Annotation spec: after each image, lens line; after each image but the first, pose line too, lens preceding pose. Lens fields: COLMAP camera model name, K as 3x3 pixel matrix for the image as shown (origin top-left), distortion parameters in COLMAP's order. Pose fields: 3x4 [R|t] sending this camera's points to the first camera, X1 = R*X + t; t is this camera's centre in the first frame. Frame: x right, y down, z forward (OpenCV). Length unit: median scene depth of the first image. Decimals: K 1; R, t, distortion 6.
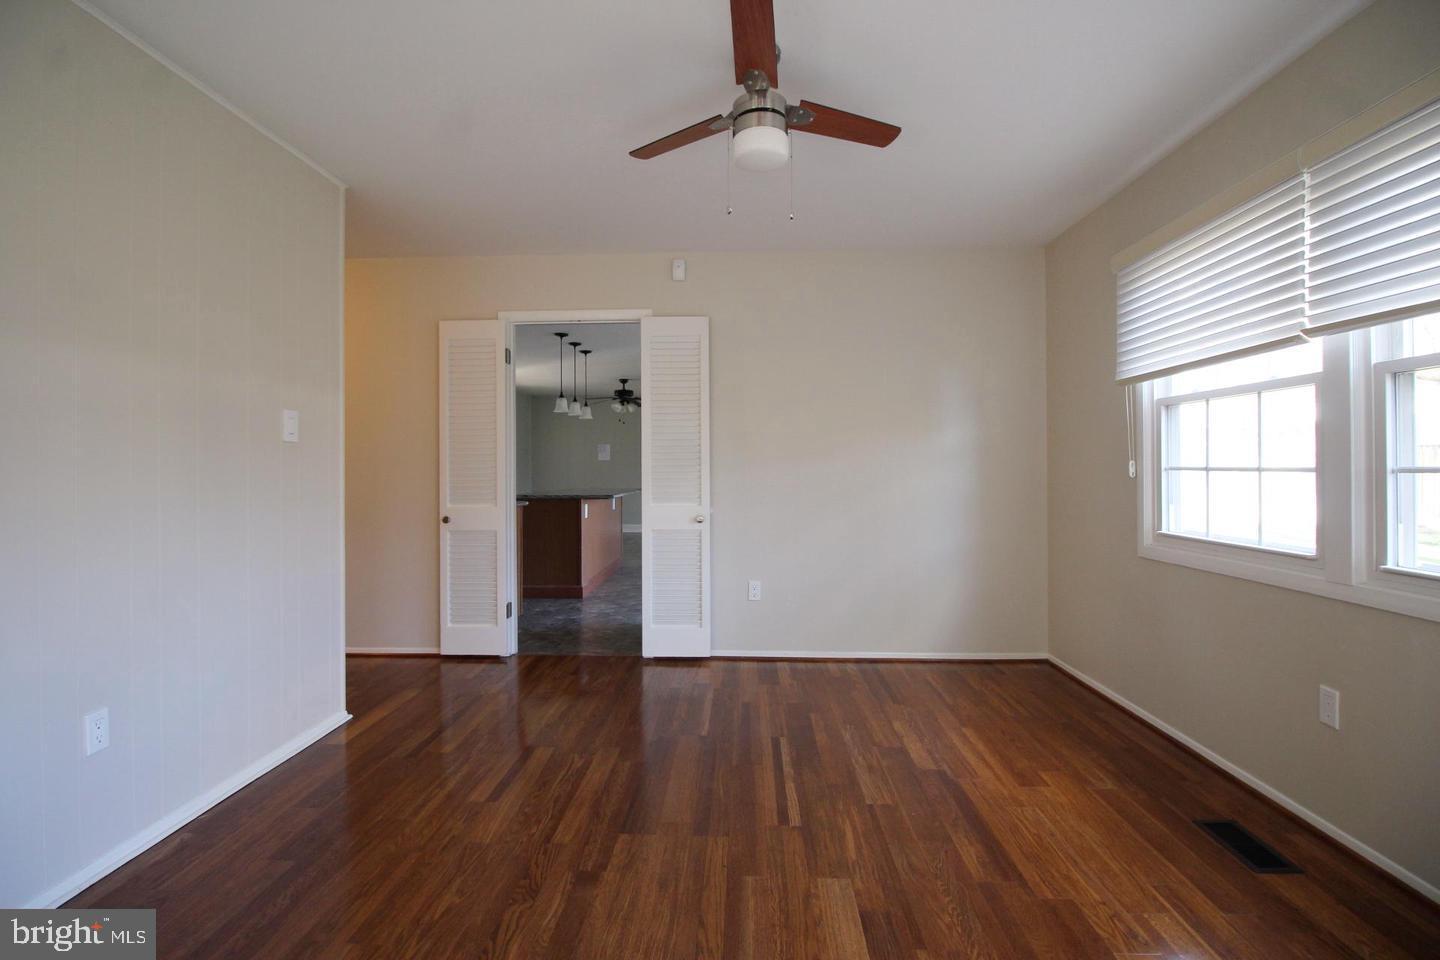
lens RADIAL K [[672.7, 0, 714.4], [0, 672.7, 466.6], [0, 0, 1]] dist [-0.001639, -0.009996]
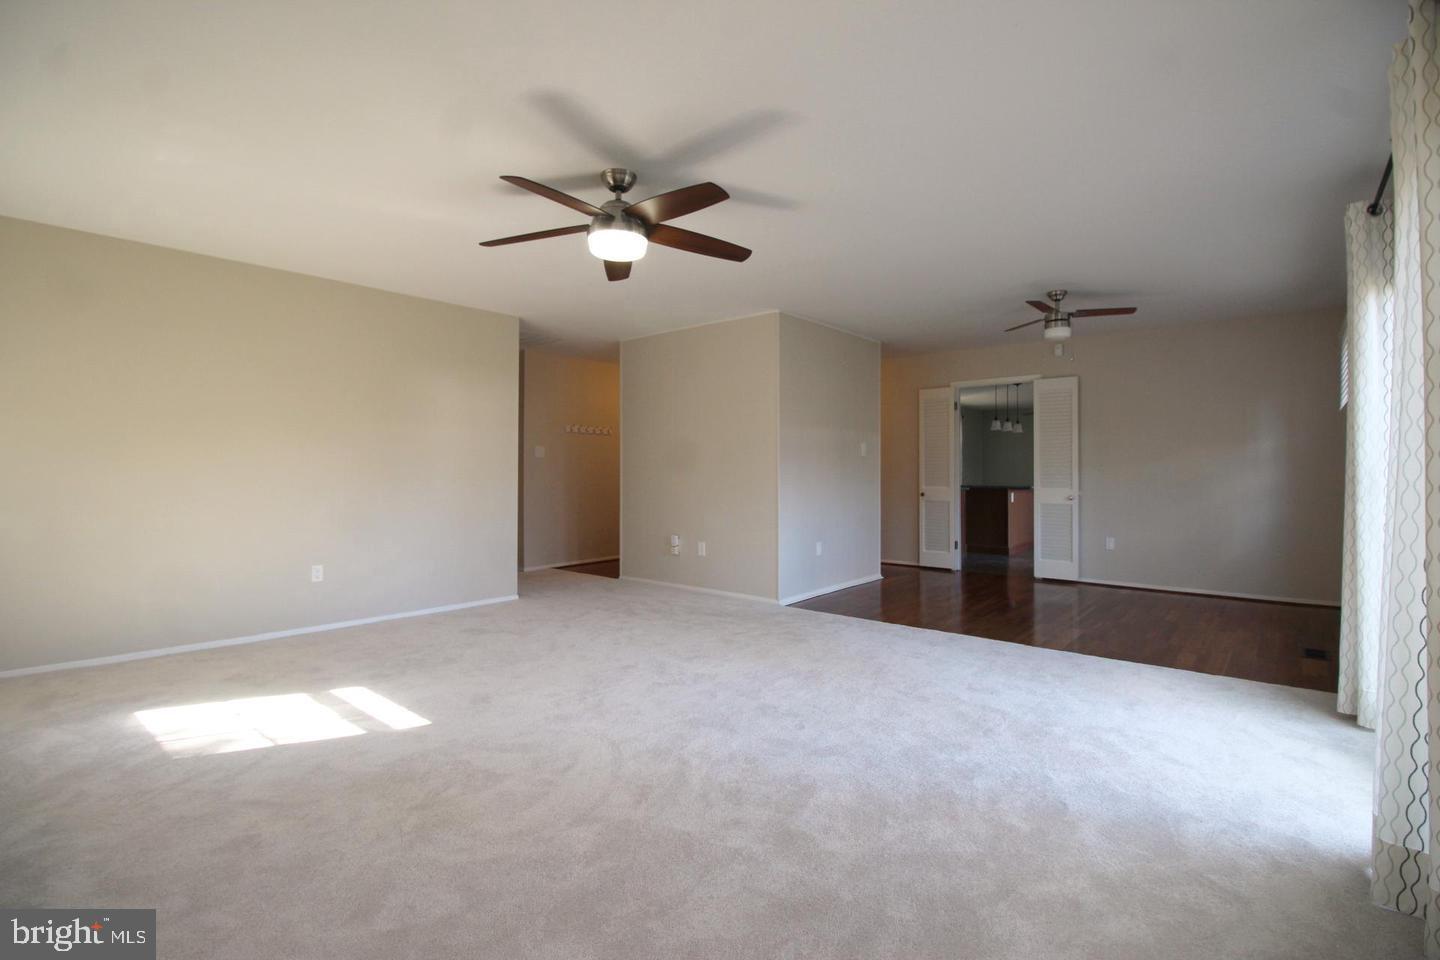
lens RADIAL K [[672.7, 0, 714.4], [0, 672.7, 466.6], [0, 0, 1]] dist [-0.001639, -0.009996]
pose [[0.790482, -0.000121, -0.612485, 0.295892], [-0.002518, 0.999991, -0.003448, 0.008250], [0.612480, 0.004268, 0.790475, -0.851838]]
